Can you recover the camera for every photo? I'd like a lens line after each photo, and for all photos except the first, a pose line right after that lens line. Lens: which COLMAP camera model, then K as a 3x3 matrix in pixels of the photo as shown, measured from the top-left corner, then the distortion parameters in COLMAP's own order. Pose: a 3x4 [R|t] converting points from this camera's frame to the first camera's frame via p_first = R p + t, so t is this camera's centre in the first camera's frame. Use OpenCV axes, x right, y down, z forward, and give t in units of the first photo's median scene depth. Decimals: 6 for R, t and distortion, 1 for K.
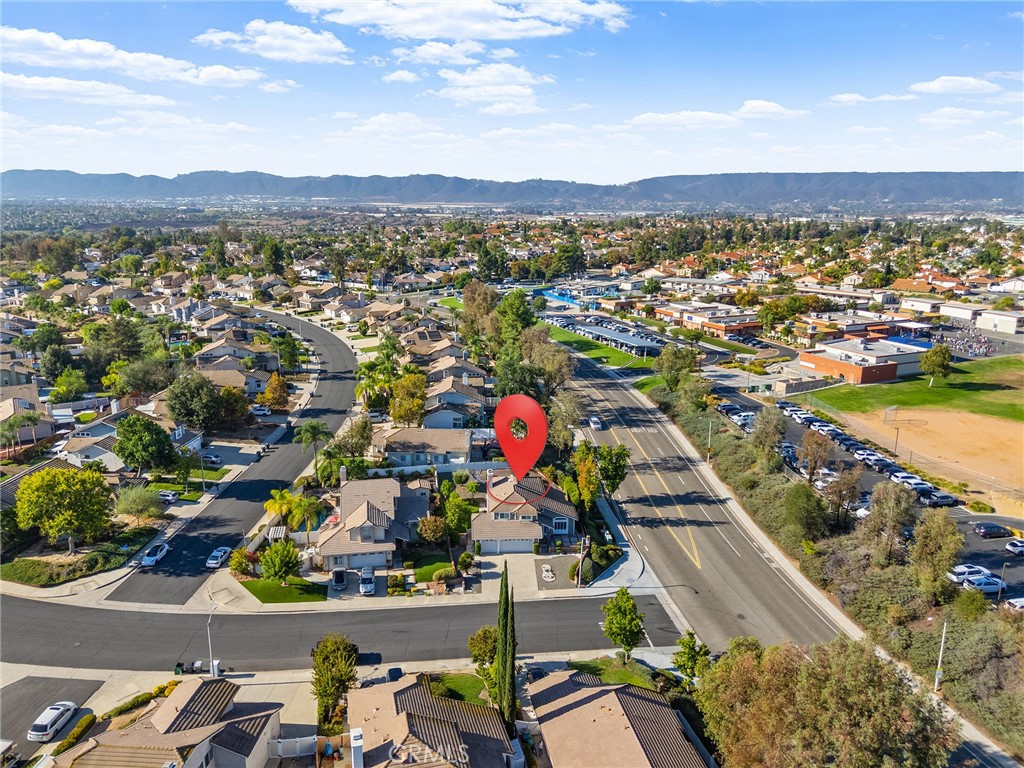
lens RADIAL K [[767.4, 0, 519.7], [0, 767.4, 382.9], [0, 0, 1]] dist [0.035226, -0.012663]
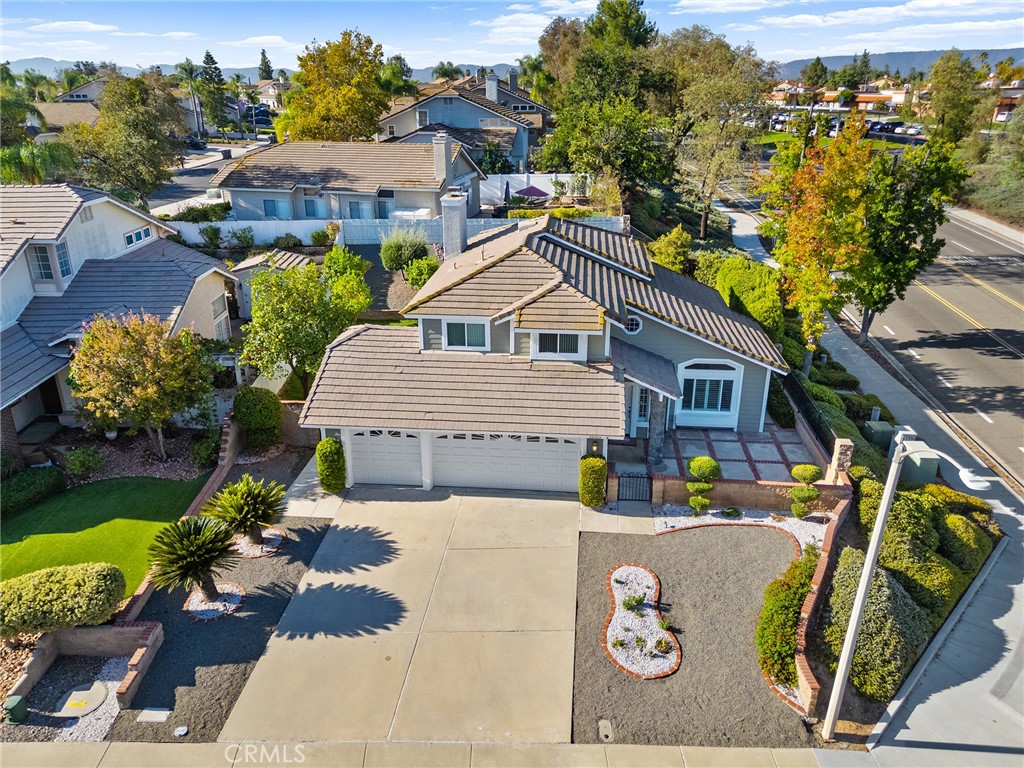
lens RADIAL K [[767.4, 0, 511.8], [0, 767.4, 379.2], [0, 0, 1]] dist [0.035226, -0.012663]
pose [[0.984579, 0.043375, -0.169479, 0.033612], [-0.023143, 0.992555, 0.119577, 0.158500], [0.173404, -0.113810, 0.978253, 0.773750]]
